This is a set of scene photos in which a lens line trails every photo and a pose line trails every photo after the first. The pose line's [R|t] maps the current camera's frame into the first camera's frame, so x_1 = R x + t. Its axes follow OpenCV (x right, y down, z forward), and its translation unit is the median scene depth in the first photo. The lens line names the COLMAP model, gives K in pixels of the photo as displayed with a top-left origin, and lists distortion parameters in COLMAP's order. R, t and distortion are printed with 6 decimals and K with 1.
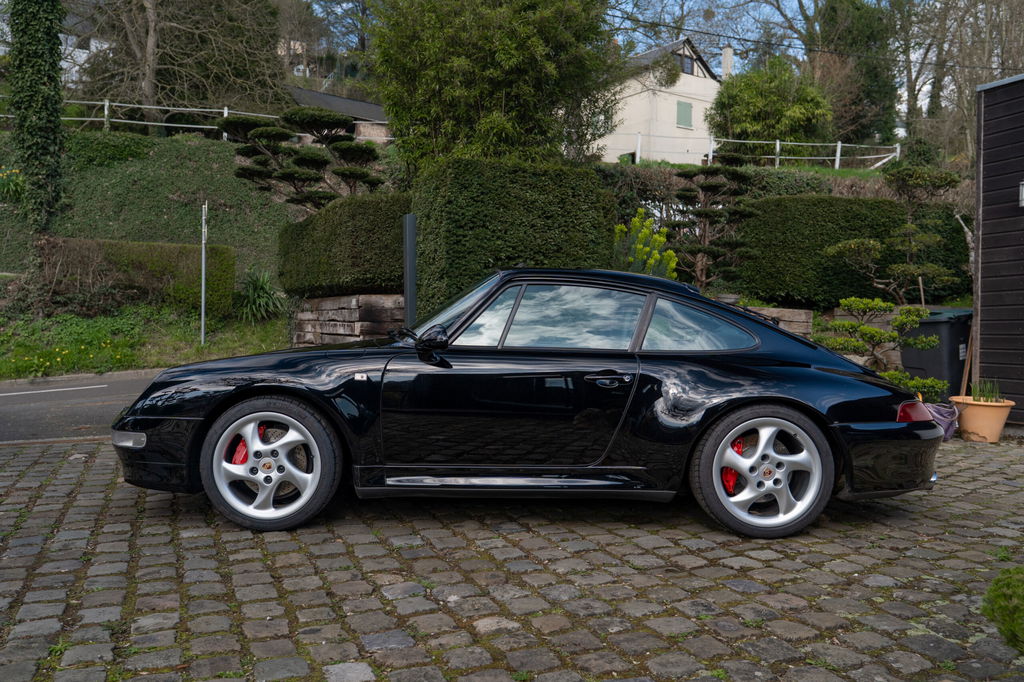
lens RADIAL K [[827.4, 0, 512.0], [0, 827.4, 341.0], [0, 0, 1]] dist [0.008210, 0.006162]
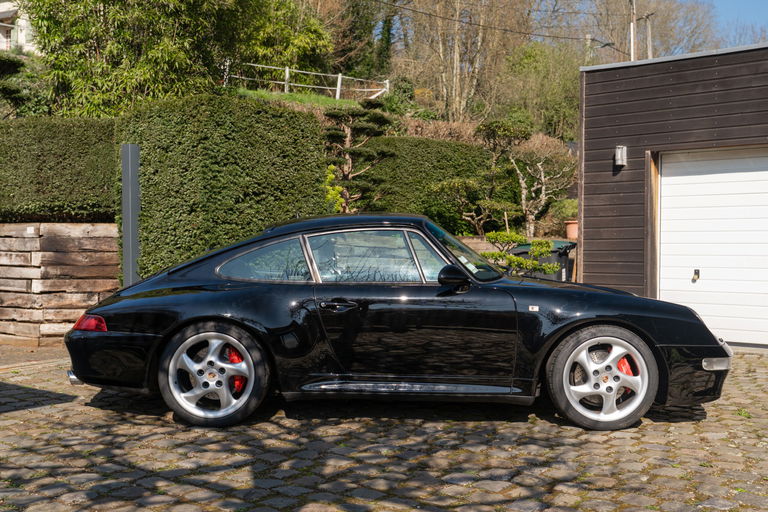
lens RADIAL K [[858.7, 0, 384.0], [0, 858.7, 256.0], [0, 0, 1]] dist [0.005548, 0.004253]
pose [[0.900611, -0.002154, 0.434620, -0.257093], [0.005555, 0.999963, -0.006555, -0.009913], [-0.434590, 0.008318, 0.900590, -0.044353]]
